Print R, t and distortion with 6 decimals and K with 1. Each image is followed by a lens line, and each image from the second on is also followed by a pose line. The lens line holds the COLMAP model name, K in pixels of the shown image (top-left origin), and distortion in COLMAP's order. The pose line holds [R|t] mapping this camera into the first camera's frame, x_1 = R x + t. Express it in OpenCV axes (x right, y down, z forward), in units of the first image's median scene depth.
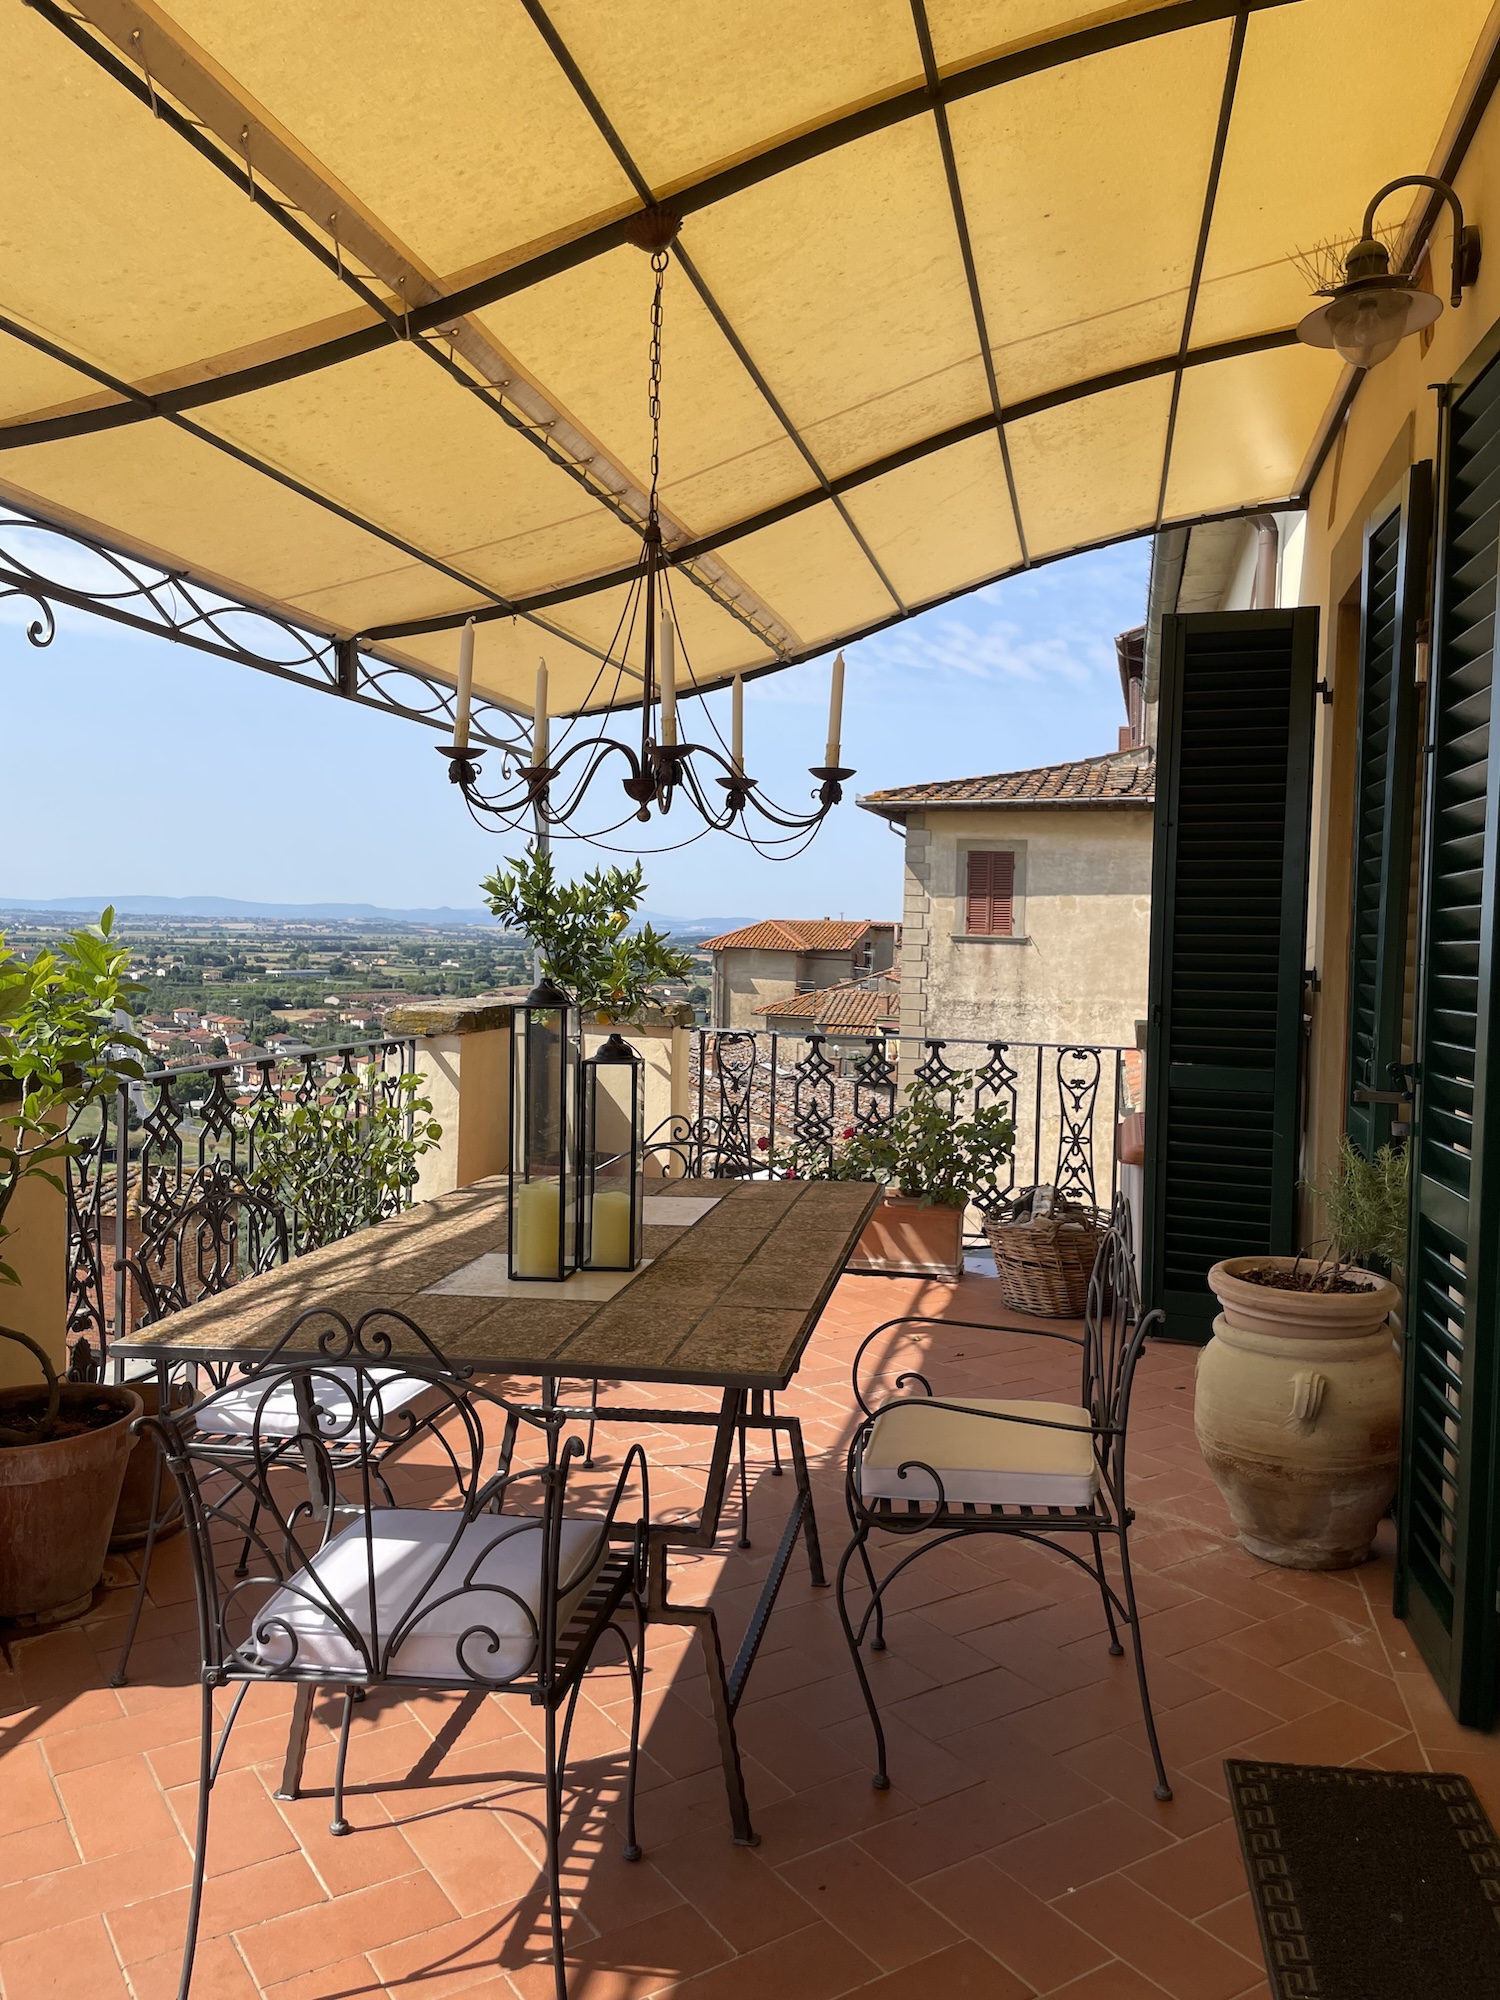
lens RADIAL K [[1555.7, 0, 752.1], [0, 1555.7, 1000.3], [0, 0, 1]] dist [0.050558, -0.014454]
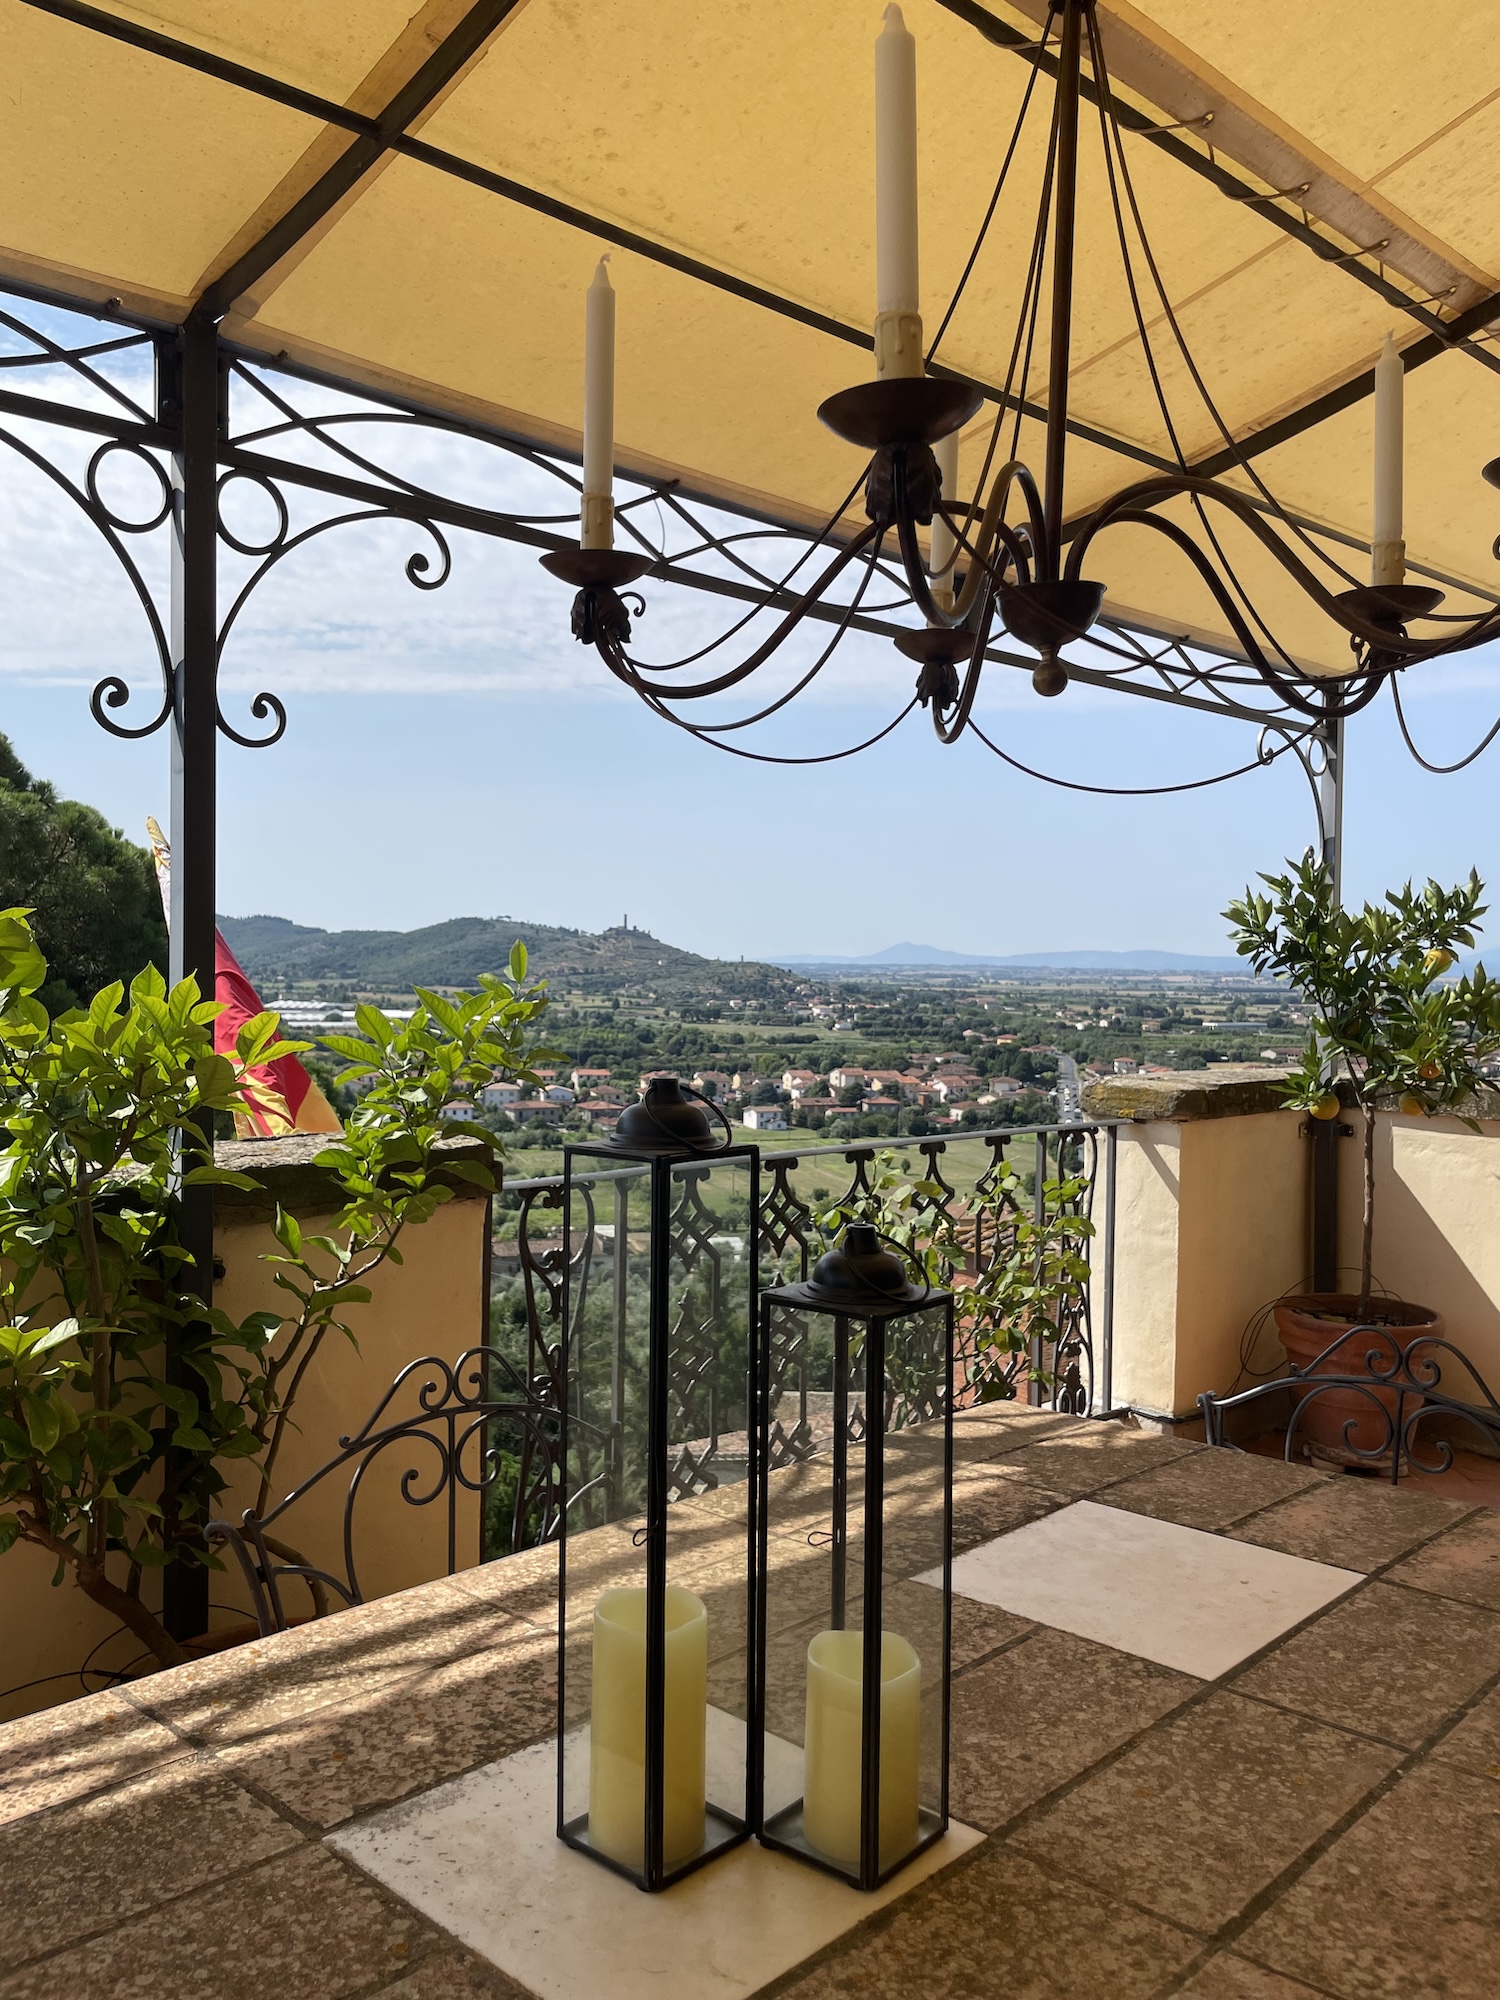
lens RADIAL K [[1555.7, 0, 739.2], [0, 1555.7, 1000.3], [0, 0, 1]] dist [0.050558, -0.014454]
pose [[0.828964, 0.004714, -0.559282, 0.043170], [-0.023431, 0.999379, -0.026307, -0.009348], [0.558810, 0.034912, 0.828560, 0.269626]]
